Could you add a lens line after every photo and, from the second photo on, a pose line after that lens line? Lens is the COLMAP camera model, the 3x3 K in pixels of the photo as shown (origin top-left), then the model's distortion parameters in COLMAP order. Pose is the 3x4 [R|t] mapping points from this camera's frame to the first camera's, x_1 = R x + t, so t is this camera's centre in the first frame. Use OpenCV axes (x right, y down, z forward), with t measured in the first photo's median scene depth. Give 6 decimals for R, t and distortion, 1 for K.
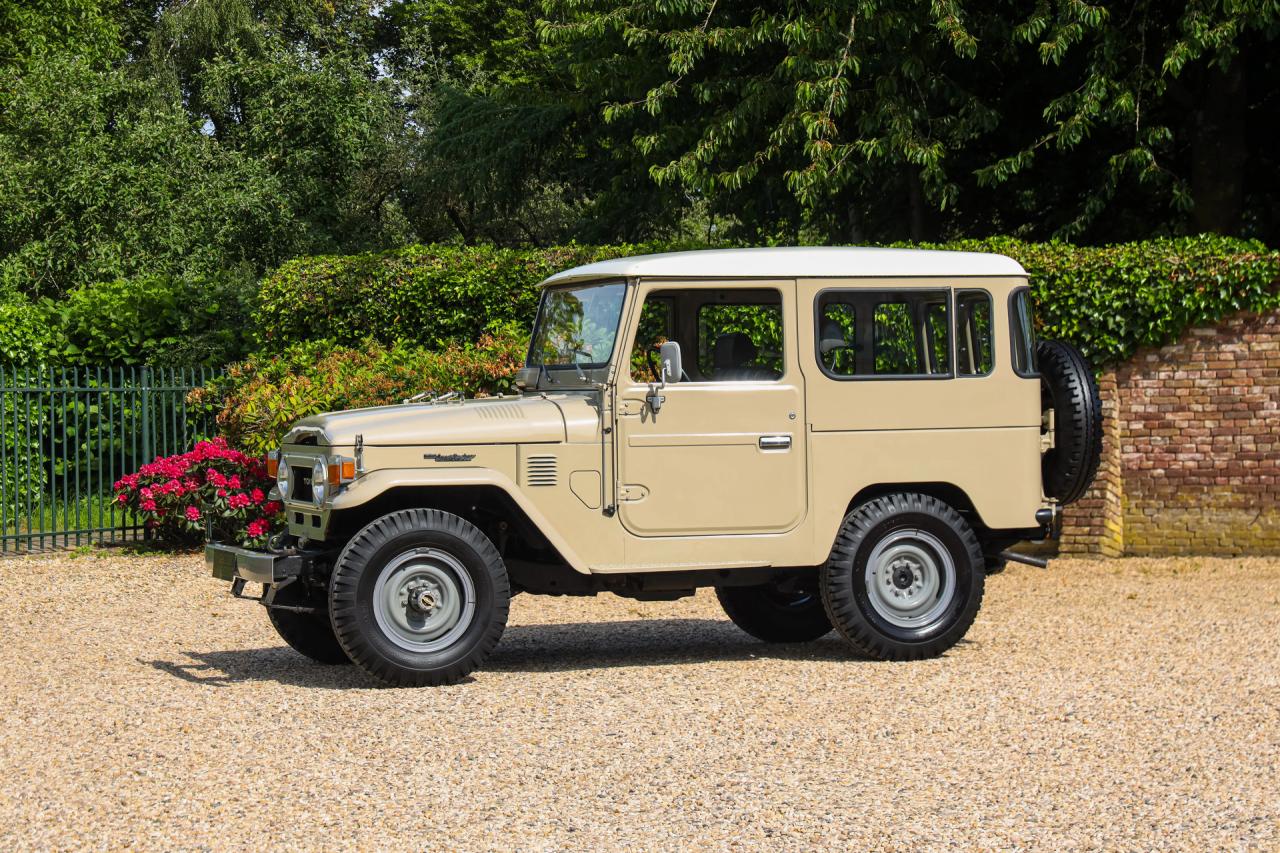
lens RADIAL K [[2811.9, 0, 665.4], [0, 2811.9, 424.8], [0, 0, 1]] dist [0.160038, 0.126835]
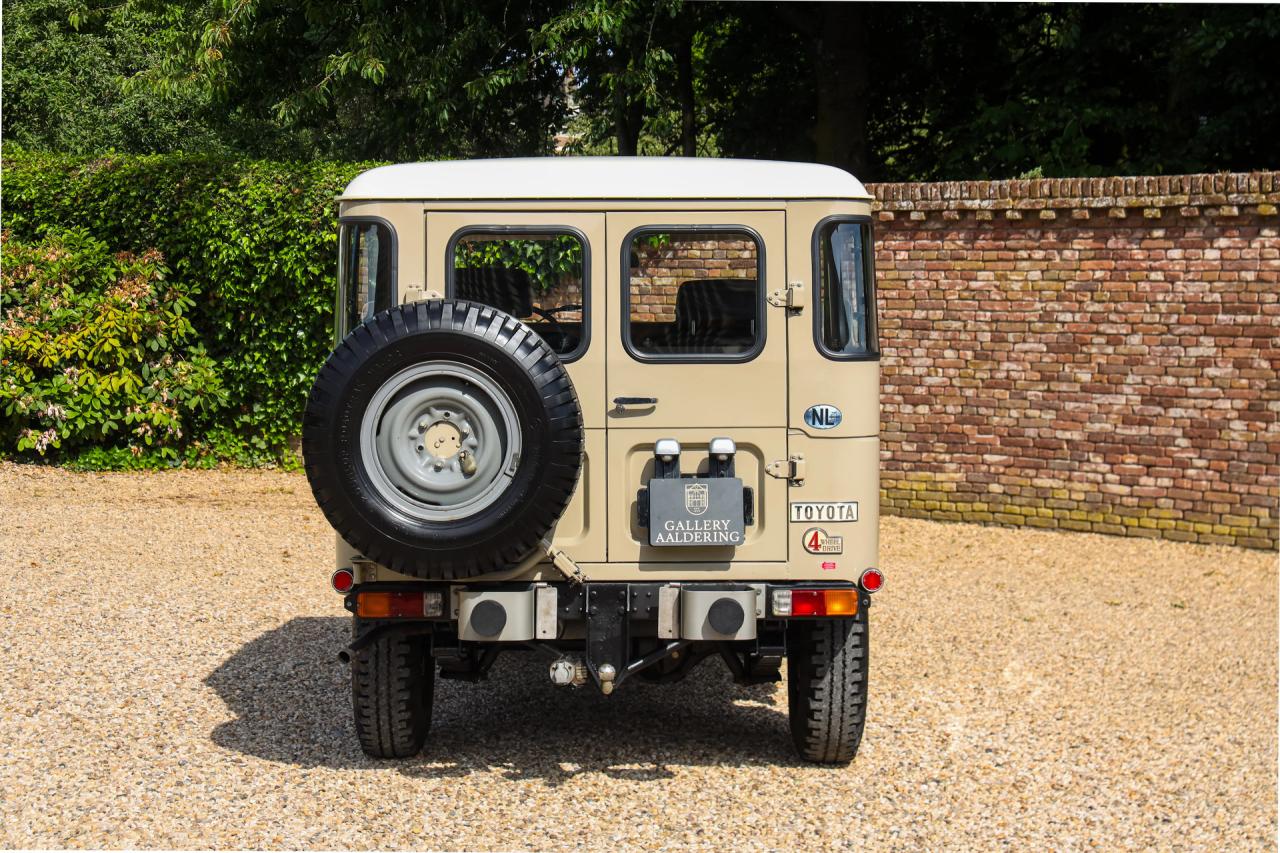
lens RADIAL K [[2282.7, 0, 651.9], [0, 2282.7, 424.6], [0, 0, 1]] dist [0.126254, 0.326693]
pose [[0.989308, 0.042385, -0.139543, 0.316038], [-0.034743, 0.997784, 0.056754, -0.022838], [0.141639, -0.051299, 0.988588, 0.225246]]
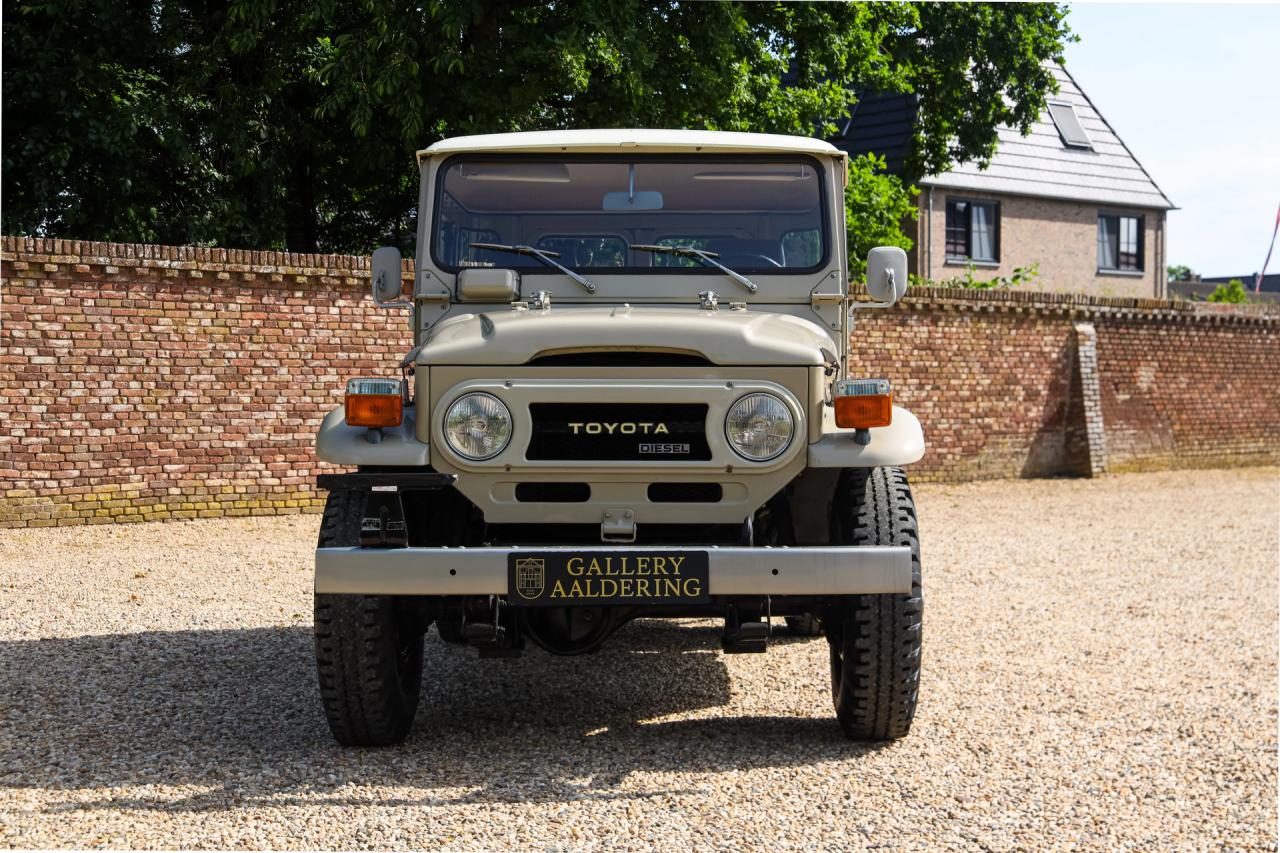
lens RADIAL K [[1867.9, 0, 666.5], [0, 1867.9, 439.8], [0, 0, 1]] dist [0.082669, 0.028903]
pose [[0.326741, -0.000335, 0.945114, -0.295514], [0.002621, 0.999996, -0.000551, 0.013862], [-0.945110, 0.002657, 0.326741, 0.517222]]
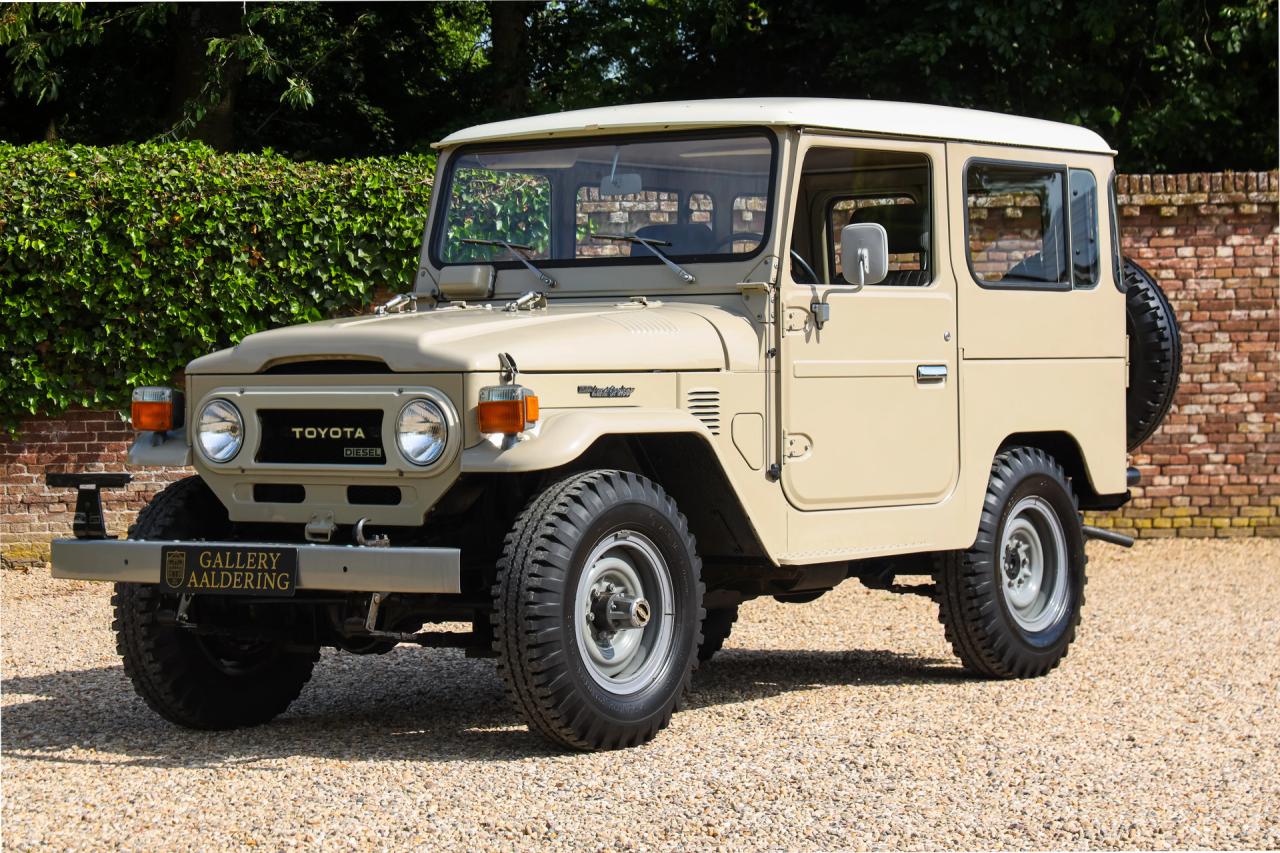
lens RADIAL K [[3189.5, 0, 671.0], [0, 3189.5, 426.0], [0, 0, 1]] dist [0.218363, 0.033201]
pose [[0.819501, -0.001006, 0.573077, -0.280140], [0.002808, 0.999994, -0.002260, 0.012412], [-0.573071, 0.003462, 0.819499, 0.227851]]
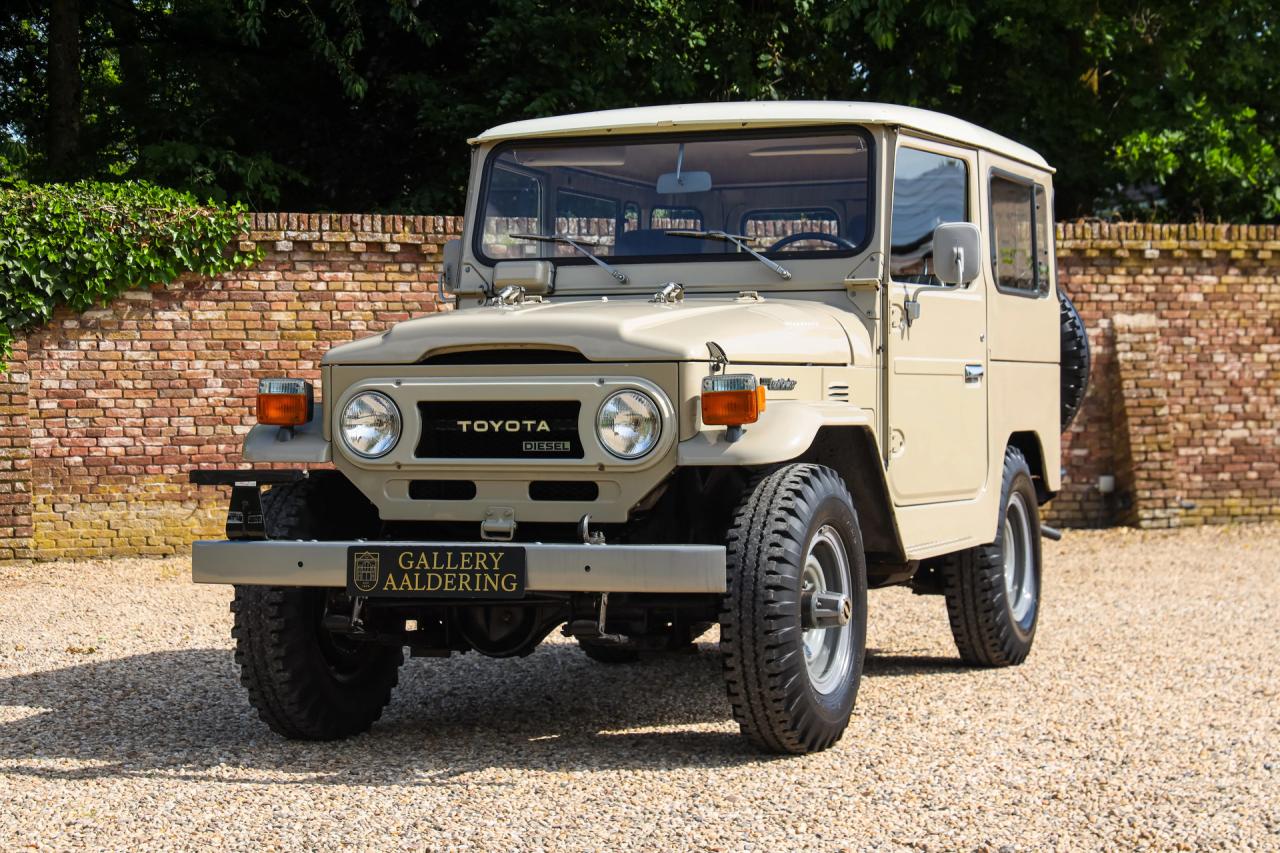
lens RADIAL K [[2578.9, 0, 664.4], [0, 2578.9, 430.7], [0, 0, 1]] dist [0.137415, 0.217331]
pose [[0.641049, 0.004659, 0.767486, -0.310879], [0.003664, 0.999952, -0.009131, 0.015869], [-0.767491, 0.008666, 0.641001, 0.376687]]
